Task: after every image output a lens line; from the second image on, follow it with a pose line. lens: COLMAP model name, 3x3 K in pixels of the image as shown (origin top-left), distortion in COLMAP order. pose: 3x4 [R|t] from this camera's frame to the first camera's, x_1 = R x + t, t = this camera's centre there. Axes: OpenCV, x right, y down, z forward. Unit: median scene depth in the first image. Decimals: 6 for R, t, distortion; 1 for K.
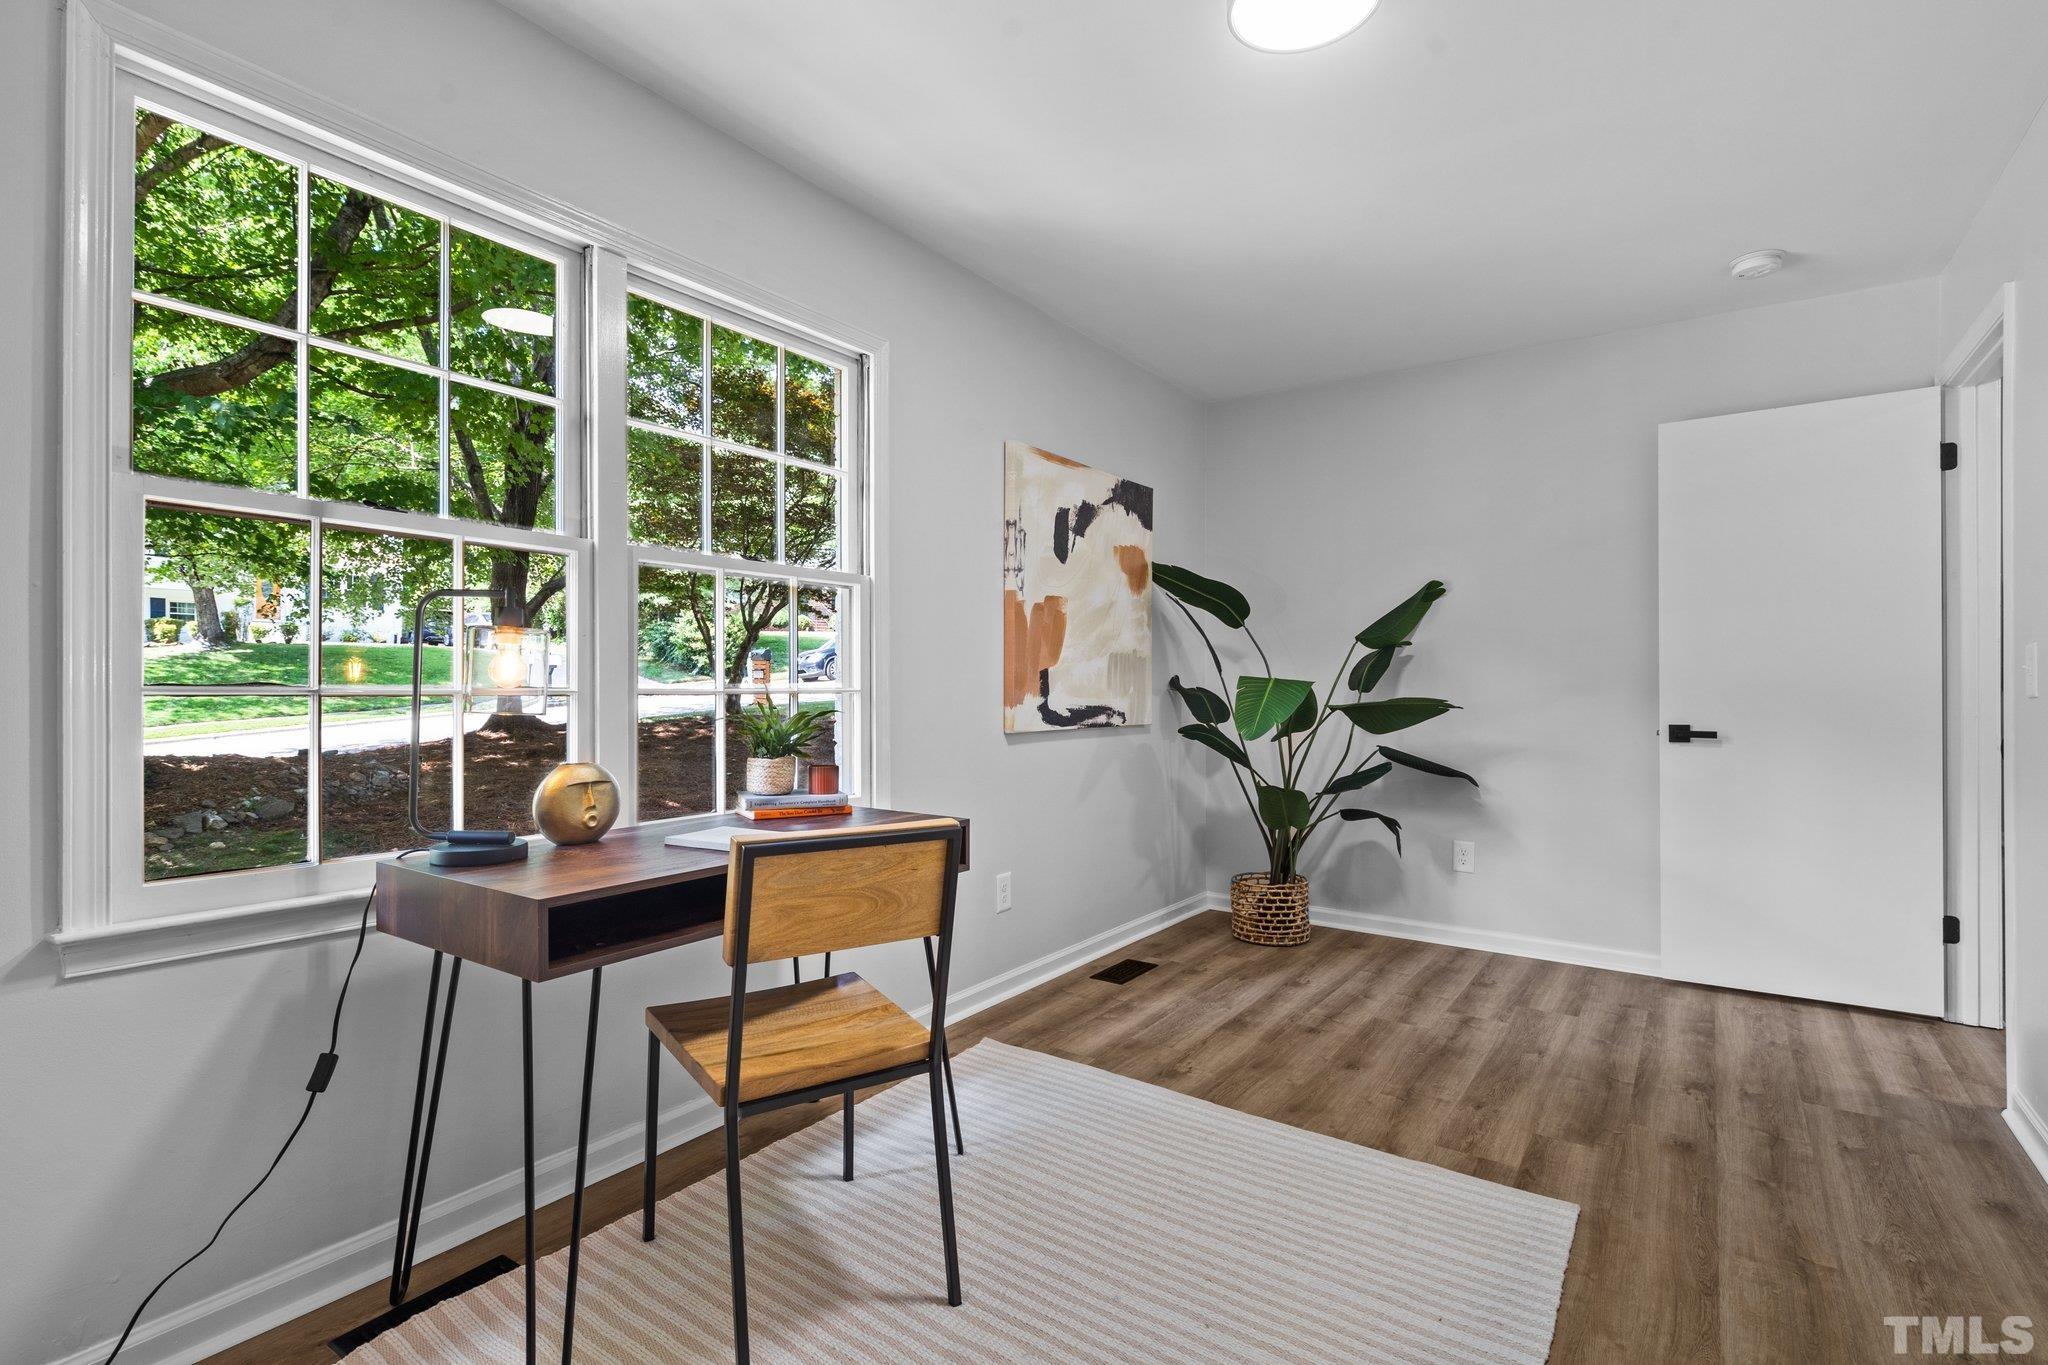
lens RADIAL K [[930.0, 0, 1051.7], [0, 930.0, 696.1], [0, 0, 1]] dist [-0.002207, 0.000638]
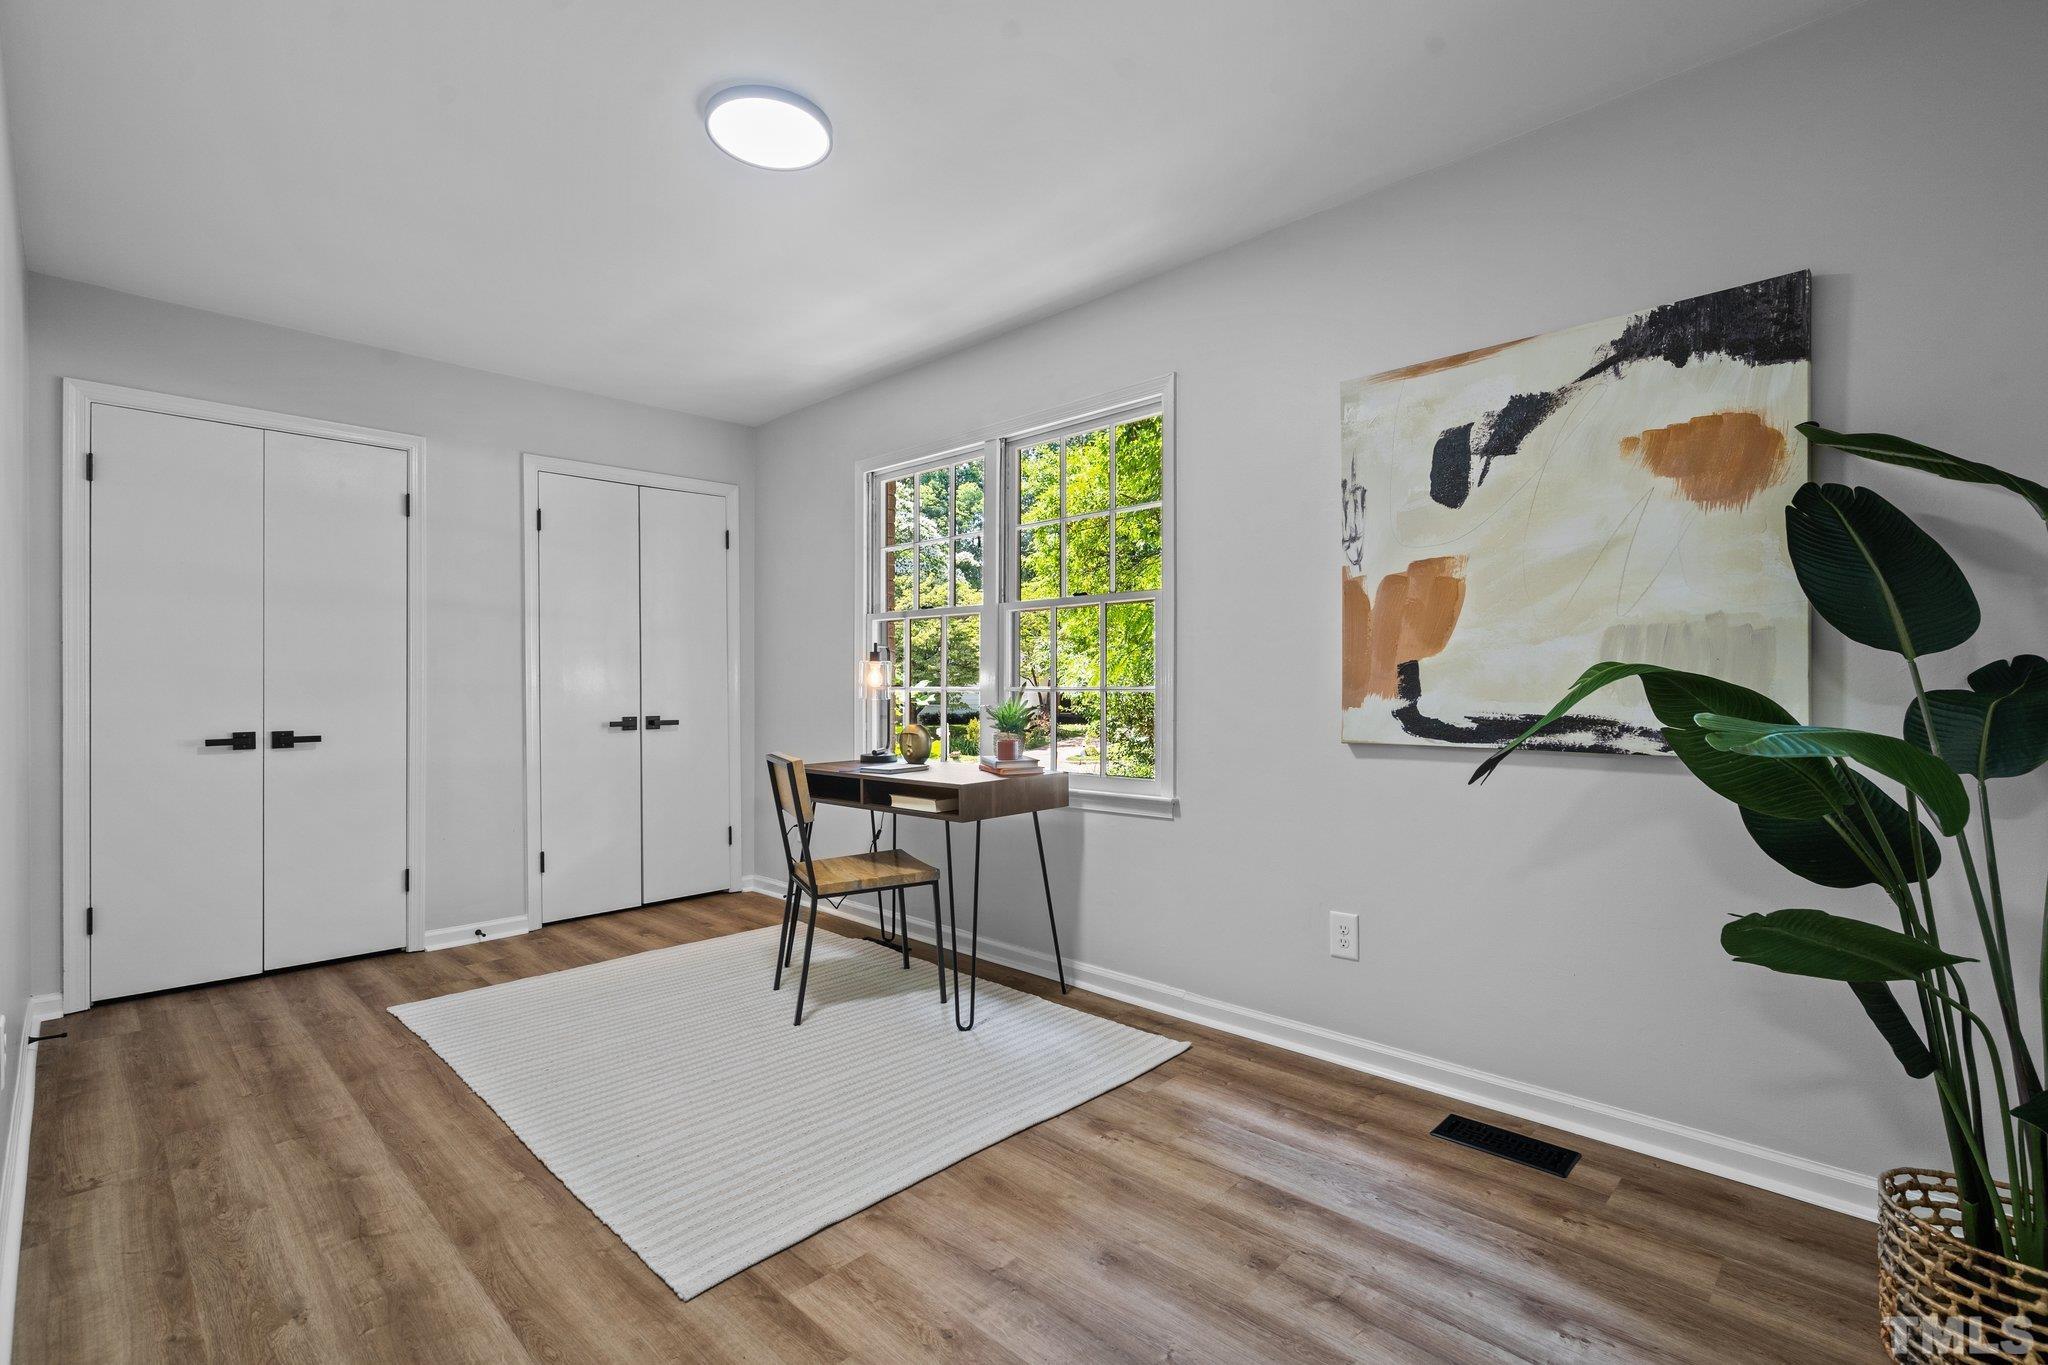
lens RADIAL K [[930.0, 0, 1028.7], [0, 930.0, 689.8], [0, 0, 1]] dist [-0.002207, 0.000638]
pose [[-0.147179, 0.002837, -0.989106, 0.776538], [-0.006989, 0.999968, 0.003908, -0.007215], [0.989085, 0.007488, -0.147154, 0.818002]]
